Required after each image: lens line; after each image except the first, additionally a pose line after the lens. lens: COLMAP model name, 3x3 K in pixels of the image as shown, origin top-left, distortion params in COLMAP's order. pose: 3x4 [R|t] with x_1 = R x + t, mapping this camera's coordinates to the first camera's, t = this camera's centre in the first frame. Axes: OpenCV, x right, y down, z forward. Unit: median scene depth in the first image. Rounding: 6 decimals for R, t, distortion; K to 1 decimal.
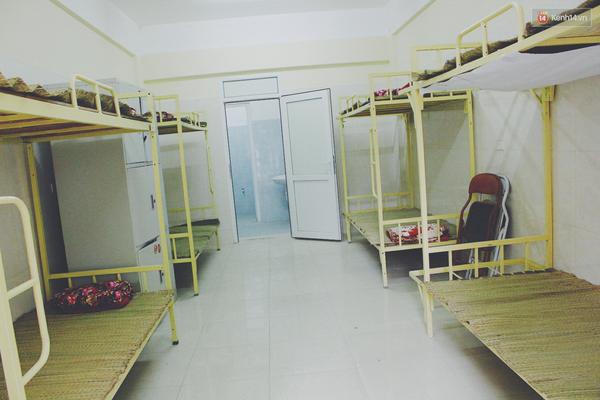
lens RADIAL K [[493.7, 0, 300.1], [0, 493.7, 207.2], [0, 0, 1]] dist [-0.144189, 0.111128]
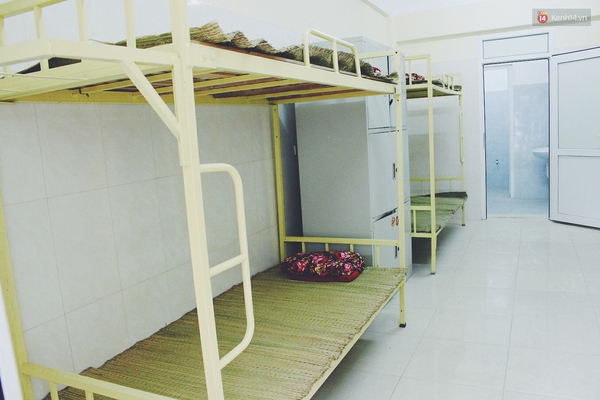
lens RADIAL K [[493.7, 0, 300.1], [0, 493.7, 207.2], [0, 0, 1]] dist [-0.144189, 0.111128]
pose [[0.875776, 0.099312, -0.472391, -0.011678], [-0.065824, 0.994036, 0.086947, -0.012868], [0.478208, -0.045051, 0.877090, 0.101508]]
